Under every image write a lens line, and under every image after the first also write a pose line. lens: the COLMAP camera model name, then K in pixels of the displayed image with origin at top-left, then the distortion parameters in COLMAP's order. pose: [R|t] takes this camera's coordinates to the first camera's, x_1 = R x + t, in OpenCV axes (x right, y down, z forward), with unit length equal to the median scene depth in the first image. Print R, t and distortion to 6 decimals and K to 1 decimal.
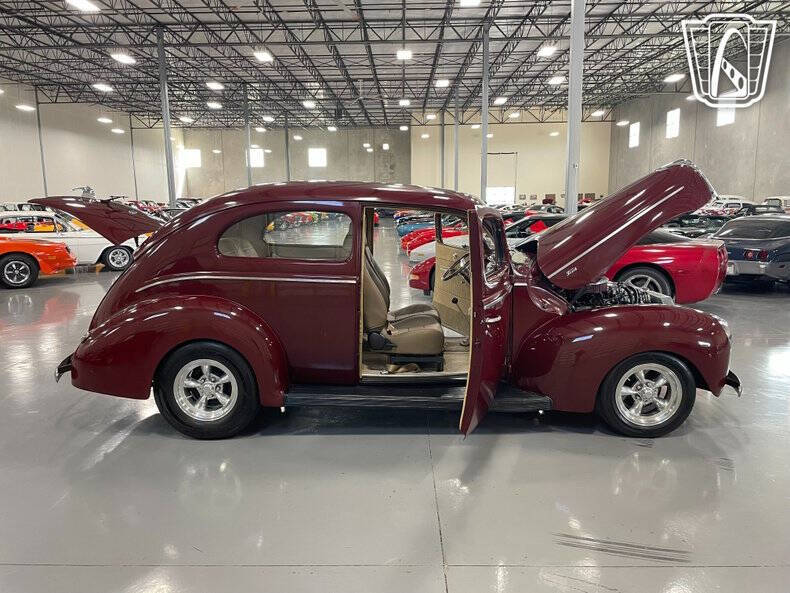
lens RADIAL K [[587.7, 0, 389.6], [0, 587.7, 293.7], [0, 0, 1]] dist [0.063697, -0.076797]
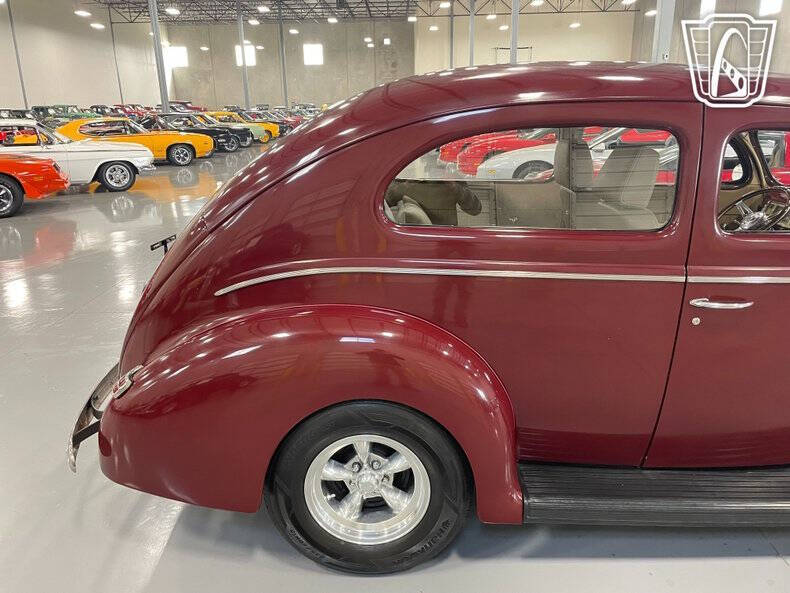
lens RADIAL K [[590.8, 0, 394.7], [0, 590.8, 281.3], [0, 0, 1]] dist [0.049250, -0.067082]
pose [[0.999803, -0.014047, 0.014009, -0.075546], [0.011997, 0.990504, 0.136958, -0.022130], [-0.015800, -0.136763, 0.990478, 0.133981]]
